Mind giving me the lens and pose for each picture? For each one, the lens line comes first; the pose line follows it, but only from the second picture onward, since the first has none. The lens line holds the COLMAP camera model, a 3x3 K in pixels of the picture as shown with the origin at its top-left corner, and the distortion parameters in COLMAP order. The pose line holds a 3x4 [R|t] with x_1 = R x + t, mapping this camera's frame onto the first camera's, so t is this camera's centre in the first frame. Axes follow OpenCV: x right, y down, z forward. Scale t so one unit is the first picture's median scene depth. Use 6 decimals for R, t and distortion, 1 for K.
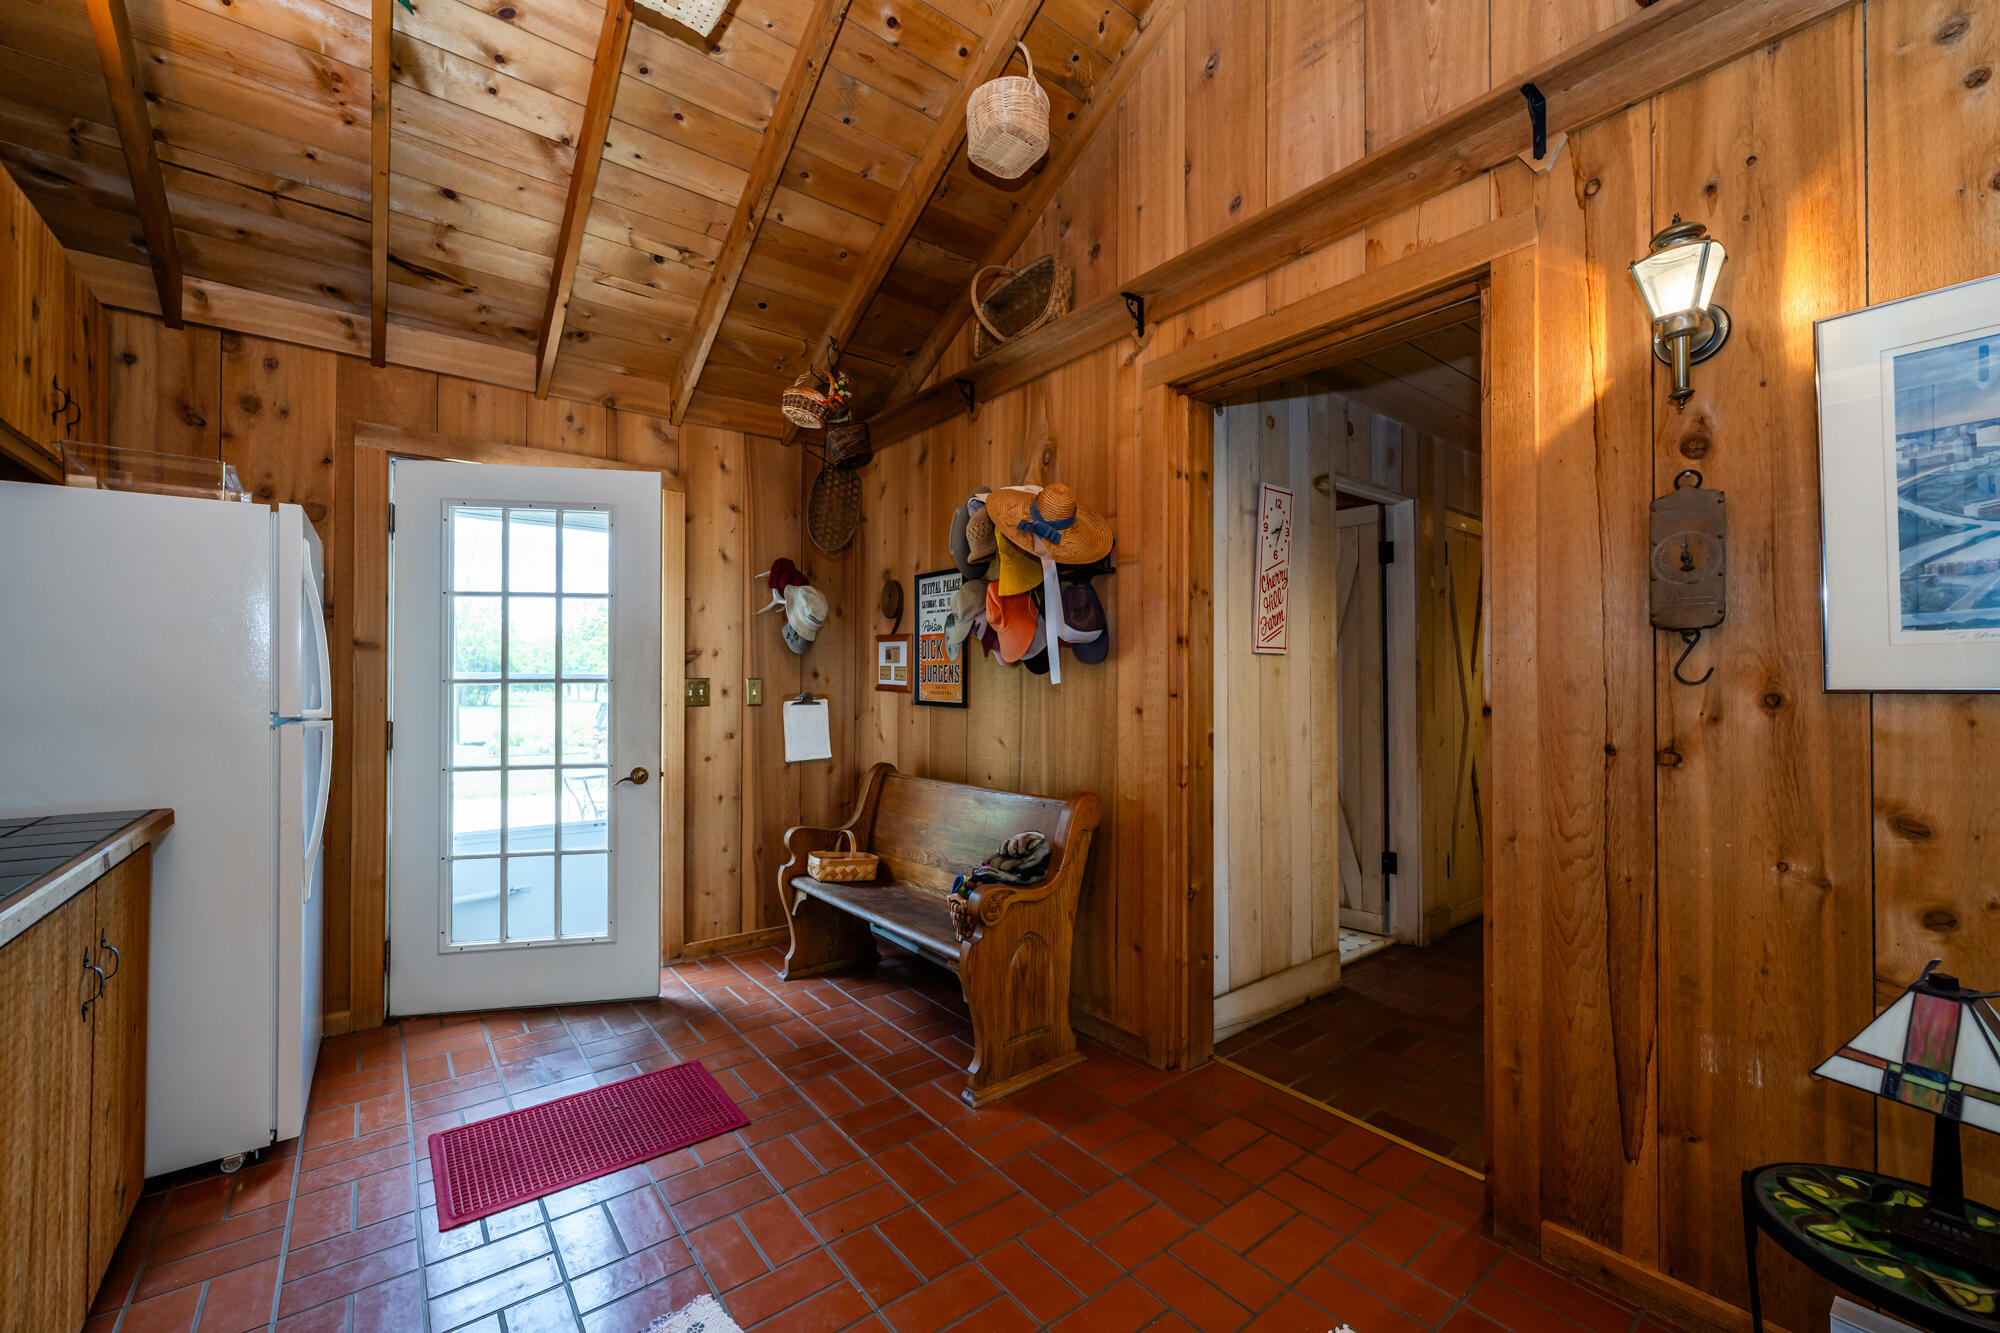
lens RADIAL K [[800.8, 0, 994.6], [0, 800.8, 667.2], [0, 0, 1]] dist [0.004301, 0.000141]
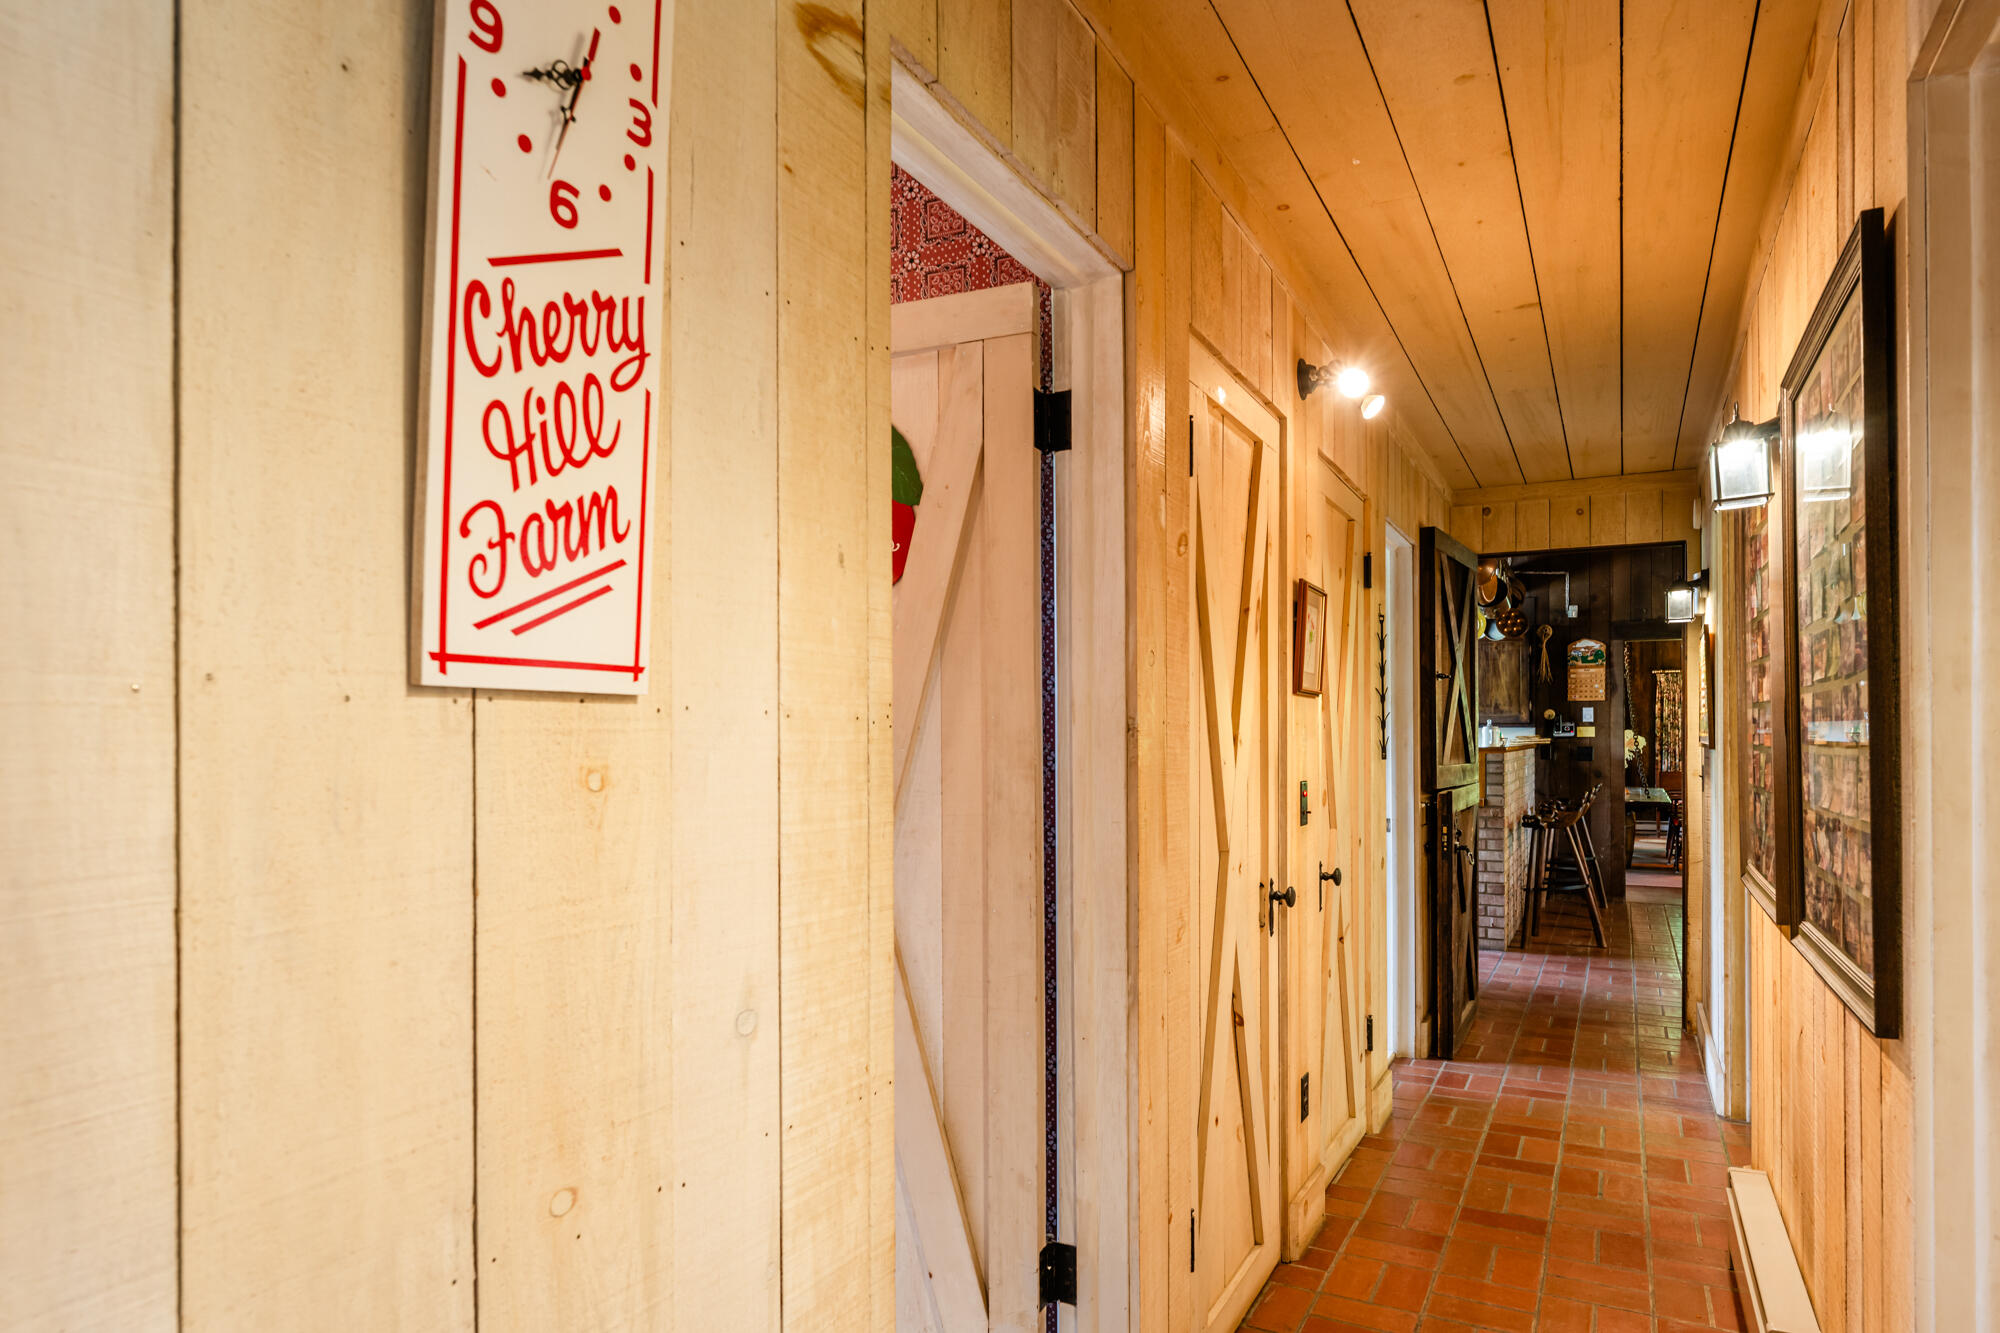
lens RADIAL K [[1125.0, 0, 1009.9], [0, 1125.0, 721.1], [0, 0, 1]] dist [-0.000570, -0.000022]
pose [[0.914152, 0.001022, 0.405371, 0.334919], [-0.002749, 0.999989, 0.003678, -0.011161], [-0.405363, -0.004476, 0.914145, 0.686996]]
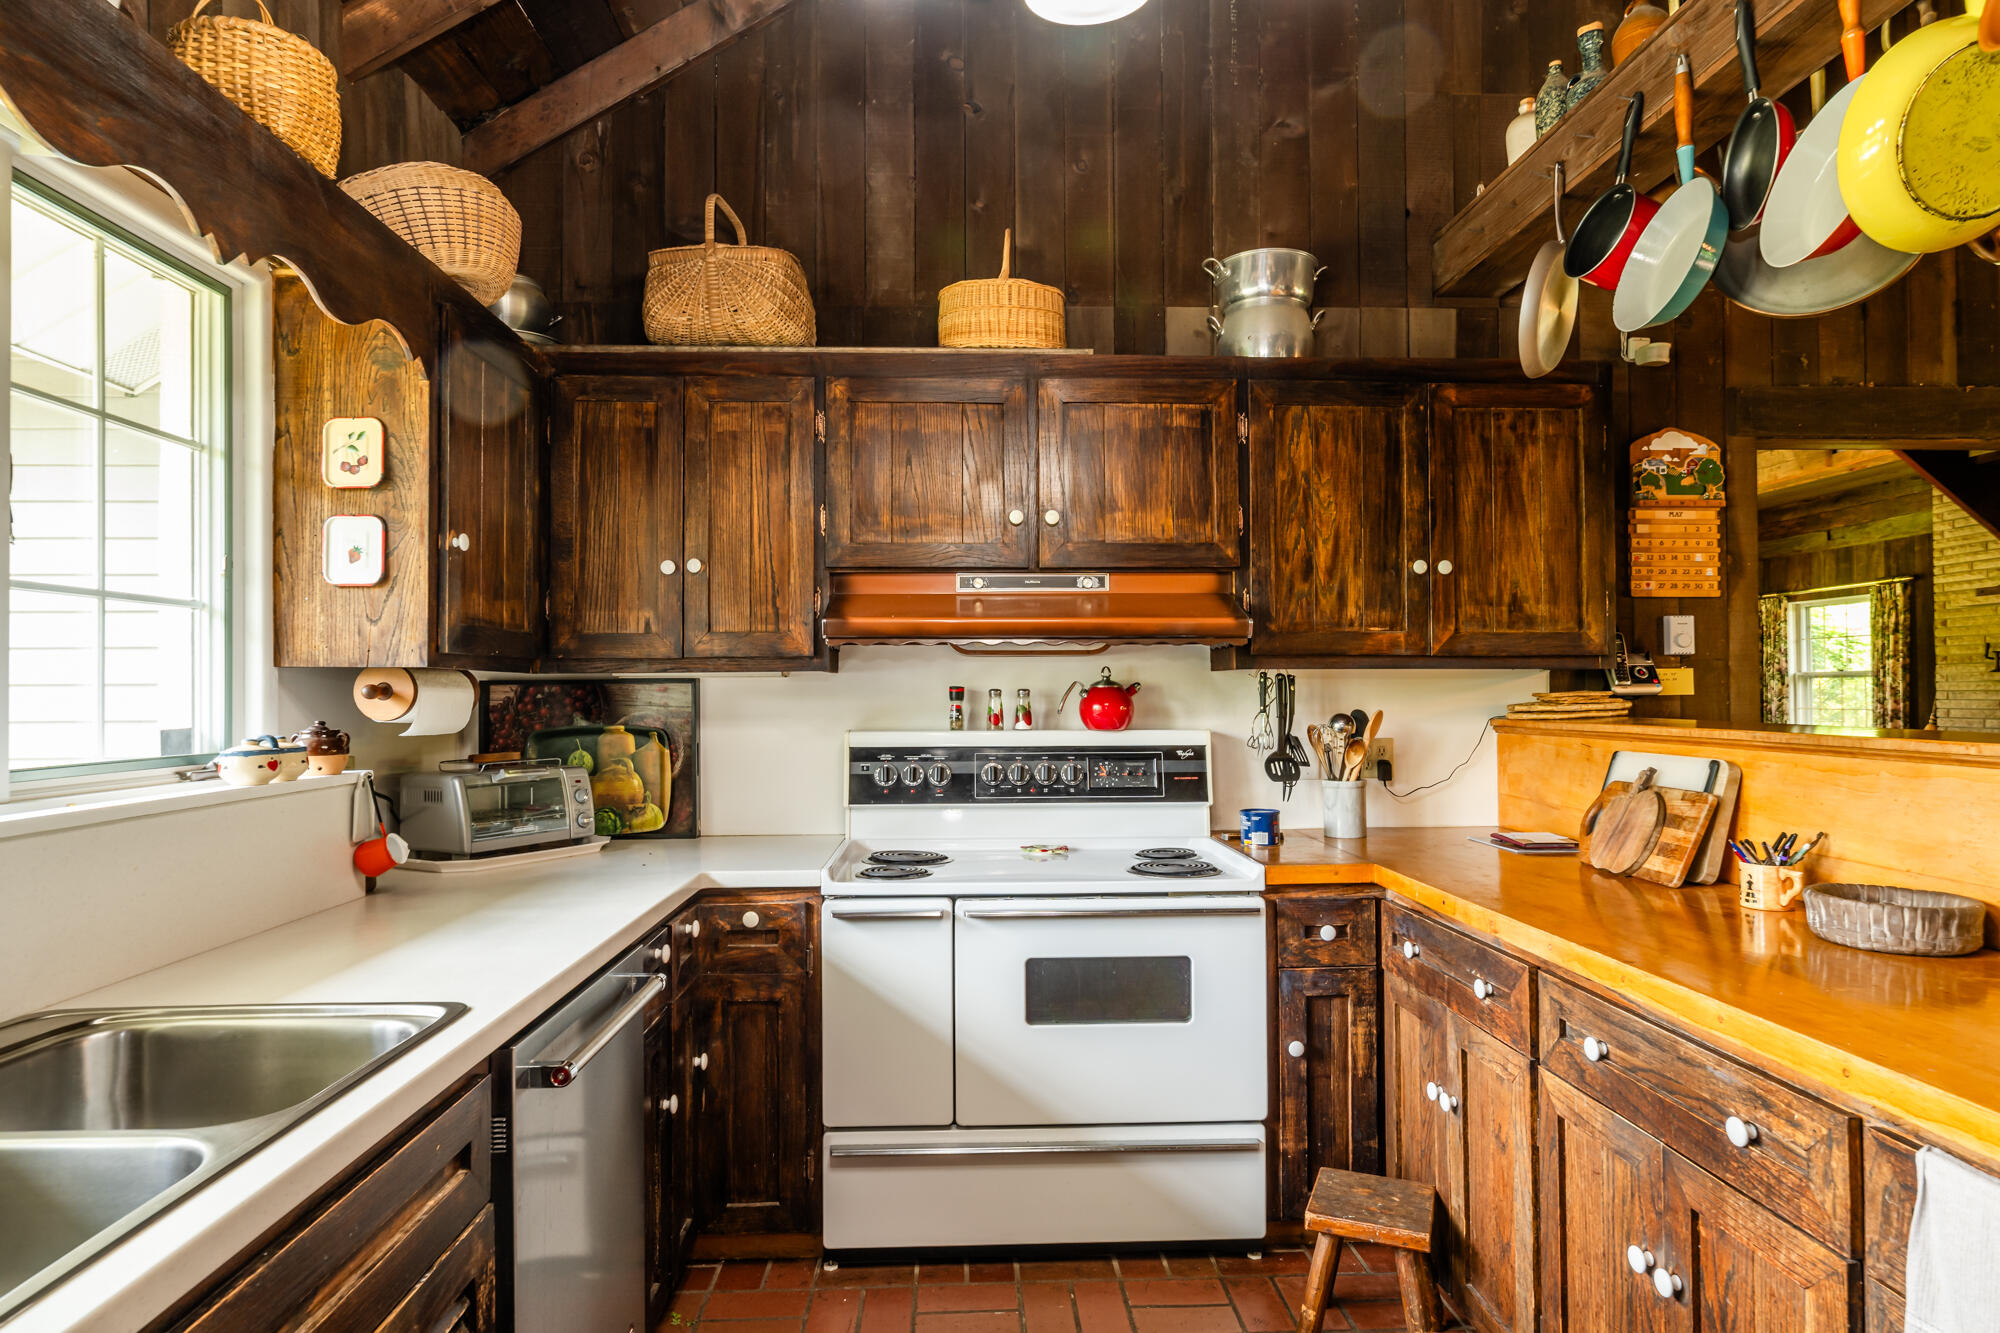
lens RADIAL K [[1140.5, 0, 996.1], [0, 1140.5, 669.9], [0, 0, 1]] dist [0.005450, 0.001417]
pose [[0.584174, 0.012907, 0.811526, 0.735005], [-0.002831, 0.999900, -0.013865, 0.001253], [-0.811624, 0.005802, 0.584152, 1.292216]]
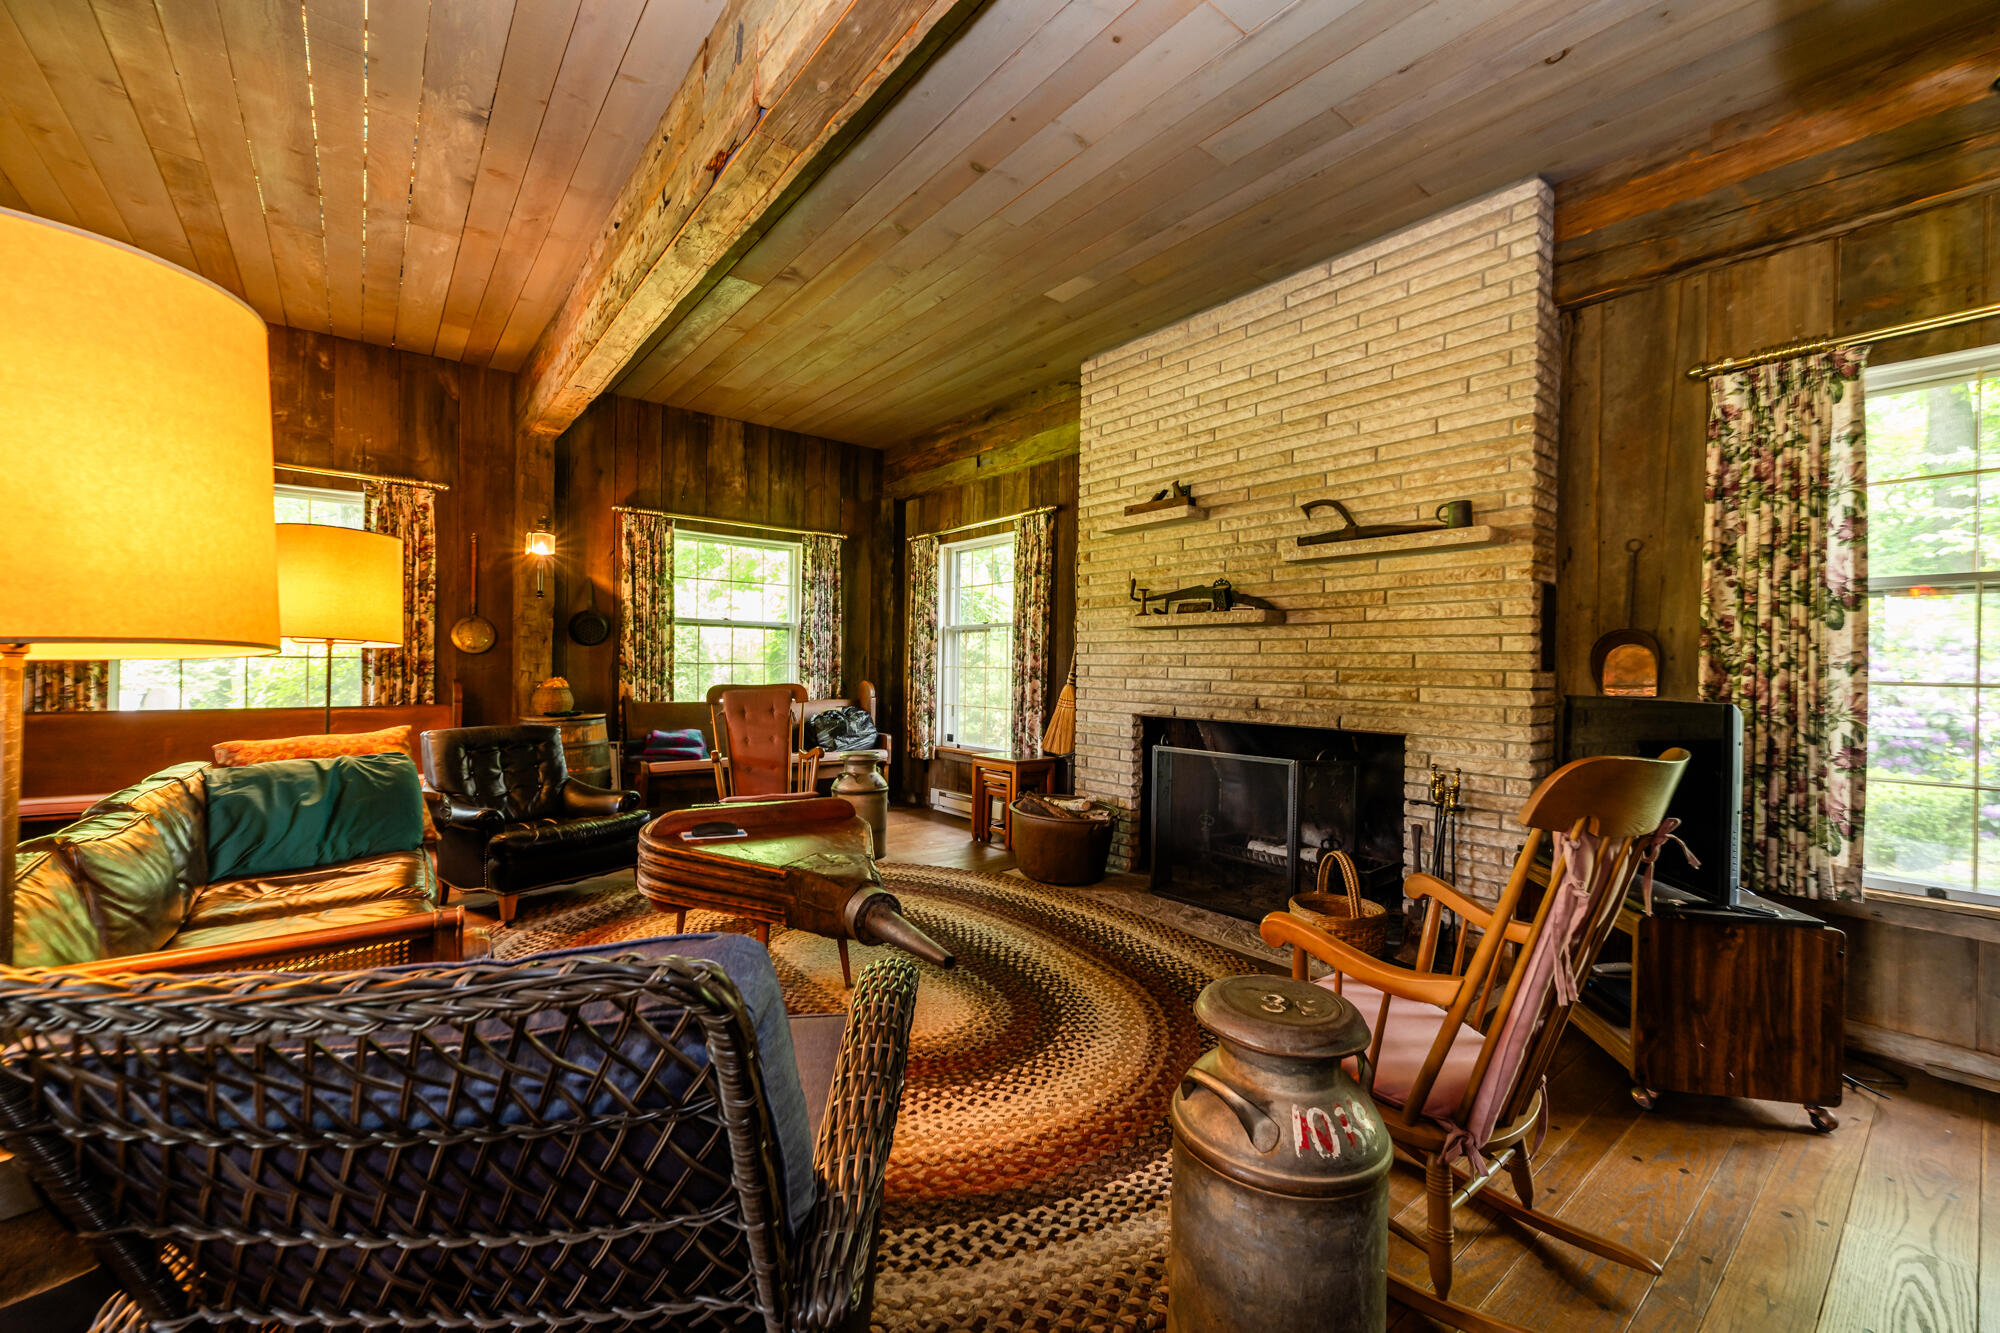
lens RADIAL K [[800.8, 0, 999.1], [0, 800.8, 667.8], [0, 0, 1]] dist [0.004301, 0.000141]
pose [[-0.014086, -0.002692, 0.999897, 0.938284], [-0.026210, 0.999654, 0.002322, 0.006641], [-0.999557, -0.026175, -0.014151, 1.286470]]
